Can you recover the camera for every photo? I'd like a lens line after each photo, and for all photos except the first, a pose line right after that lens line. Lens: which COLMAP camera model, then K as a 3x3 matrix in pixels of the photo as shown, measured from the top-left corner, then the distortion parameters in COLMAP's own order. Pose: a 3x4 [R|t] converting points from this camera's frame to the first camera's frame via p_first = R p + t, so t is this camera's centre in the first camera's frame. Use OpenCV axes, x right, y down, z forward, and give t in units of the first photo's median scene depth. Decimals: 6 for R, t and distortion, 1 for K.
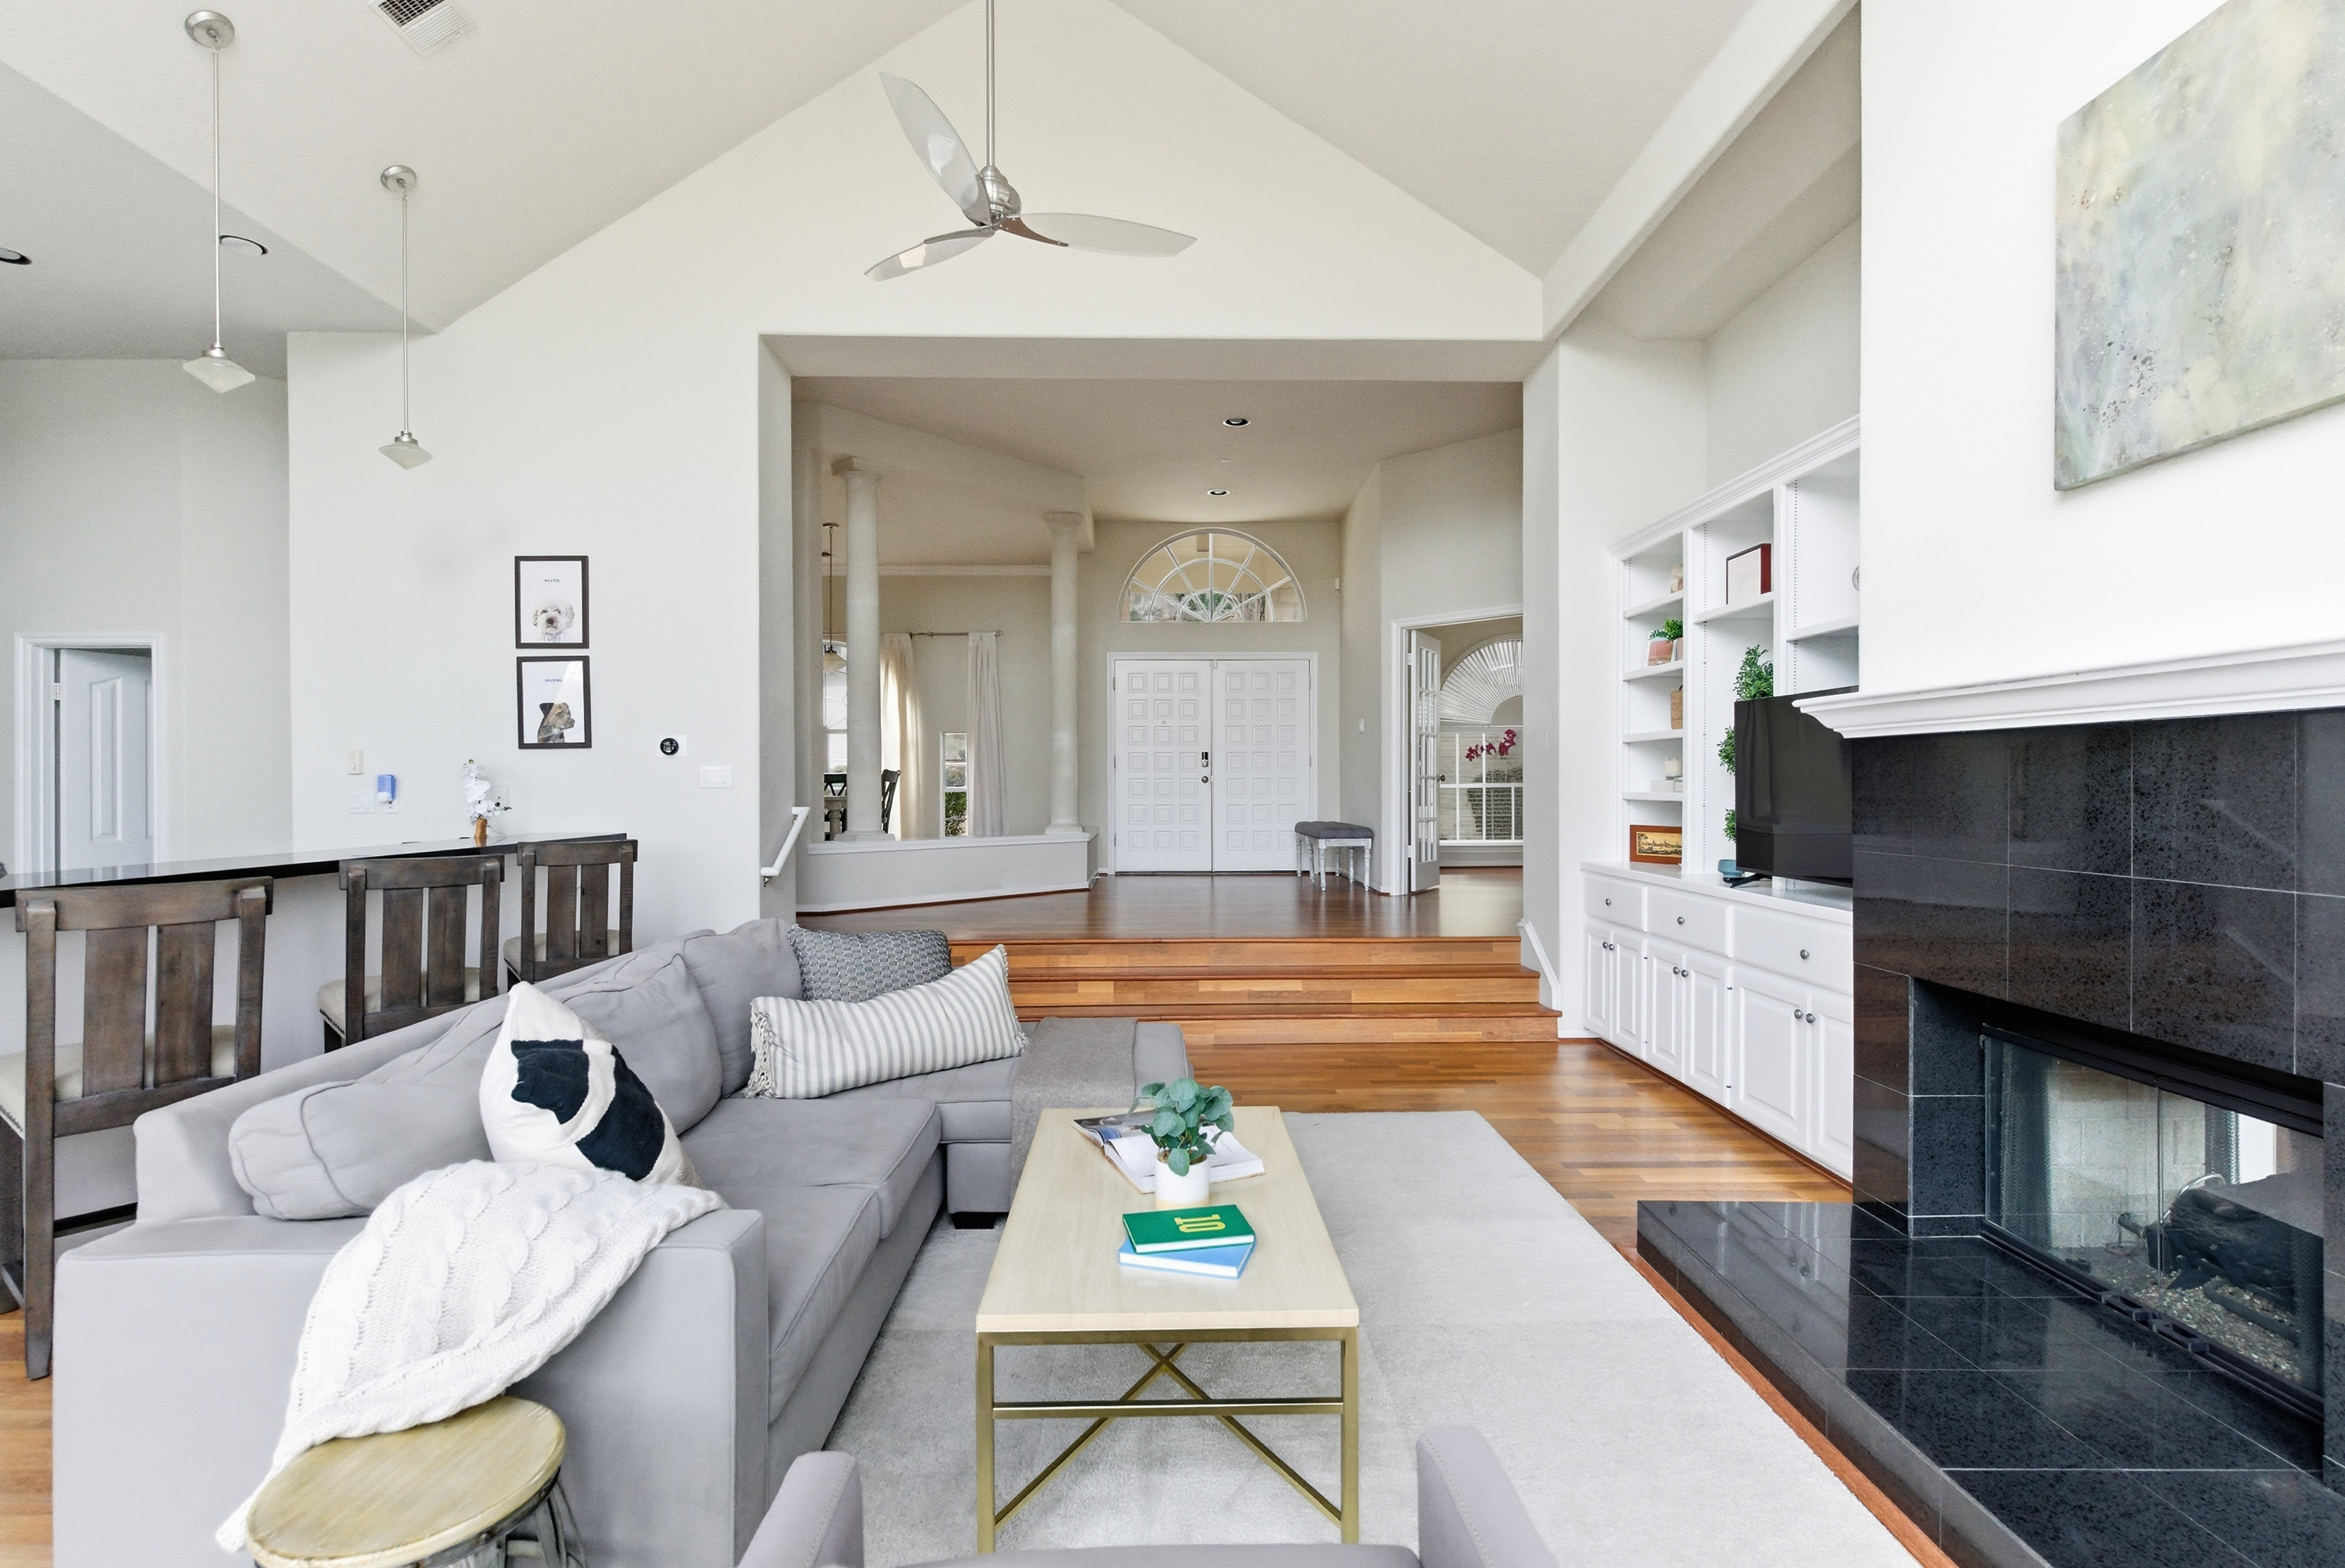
lens RADIAL K [[1059.3, 0, 1153.1], [0, 1059.3, 790.1], [0, 0, 1]] dist [-0.006094, -0.000446]
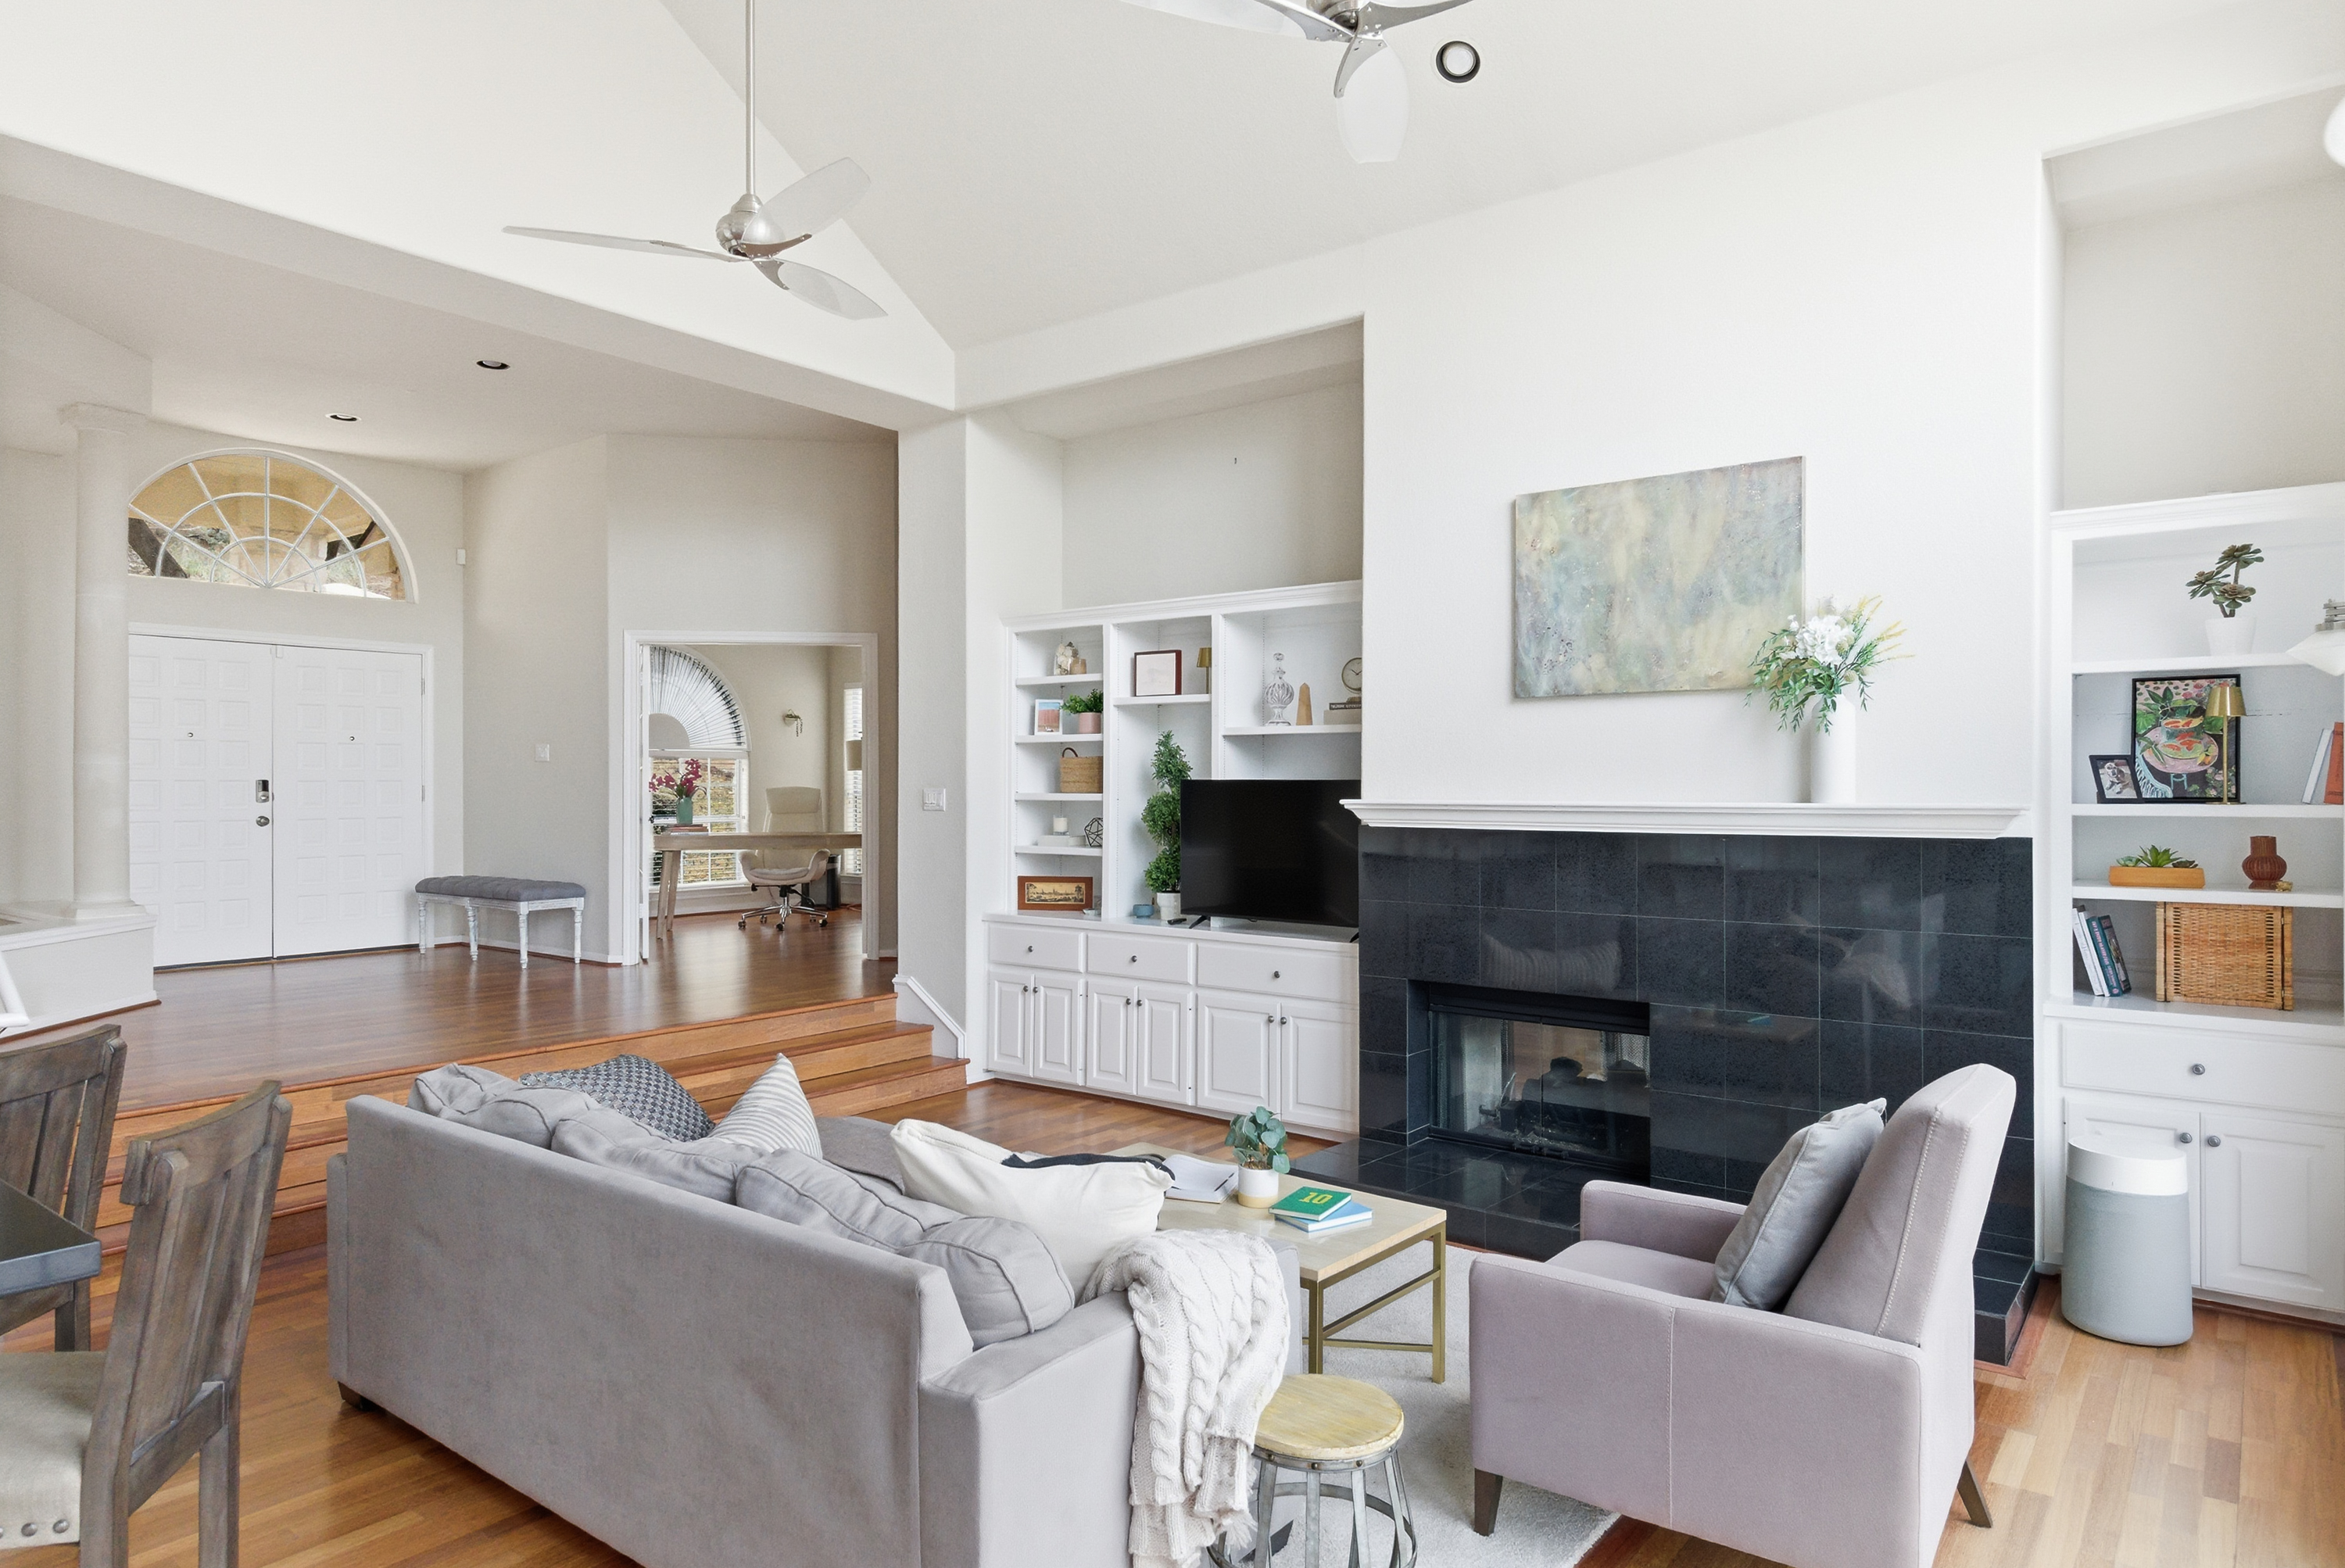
lens RADIAL K [[1370.8, 0, 1169.7], [0, 1370.8, 782.7], [0, 0, 1]] dist [0.007587, -0.007782]
pose [[0.628101, 0.006078, 0.778108, -0.703848], [0.003609, 0.999936, -0.010724, -0.061195], [-0.778123, 0.009544, 0.628039, -0.005579]]
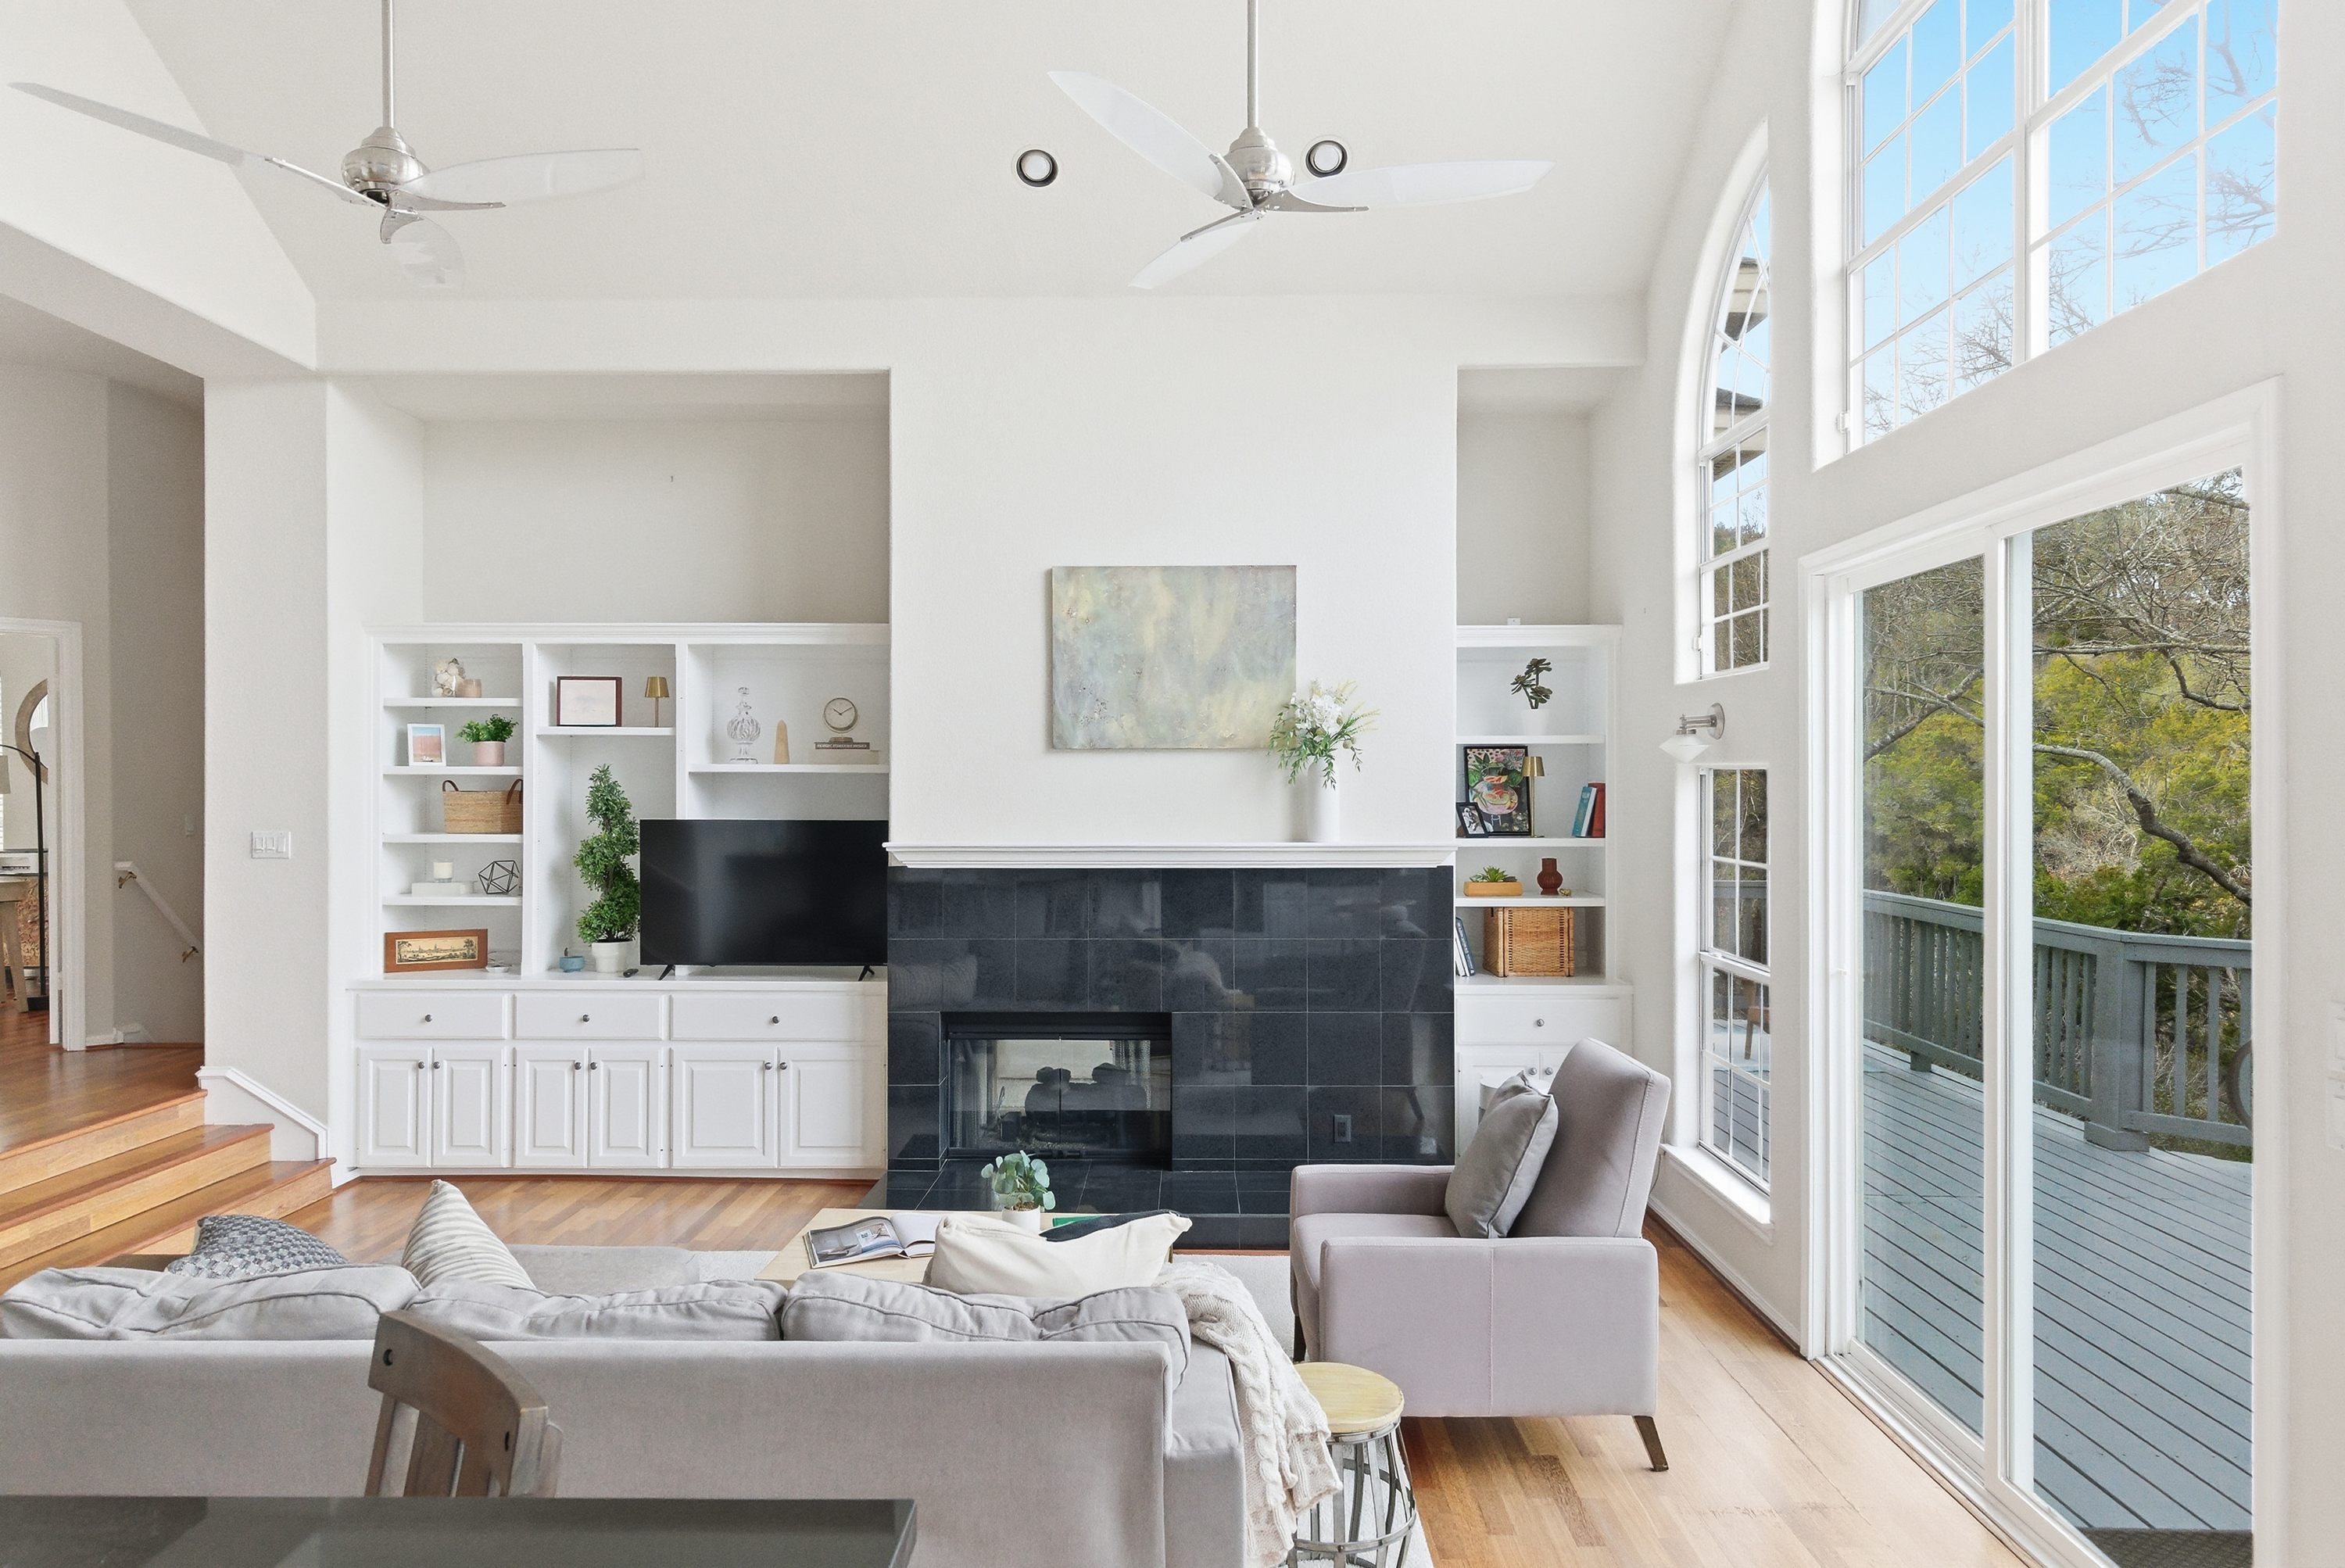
lens RADIAL K [[1370.8, 0, 1131.5], [0, 1370.8, 788.0], [0, 0, 1]] dist [0.007587, -0.007782]
pose [[0.047488, 0.003978, 0.998864, -0.909058], [0.010060, 0.999939, -0.004461, -0.103896], [-0.998821, 0.010261, 0.047446, 0.383727]]
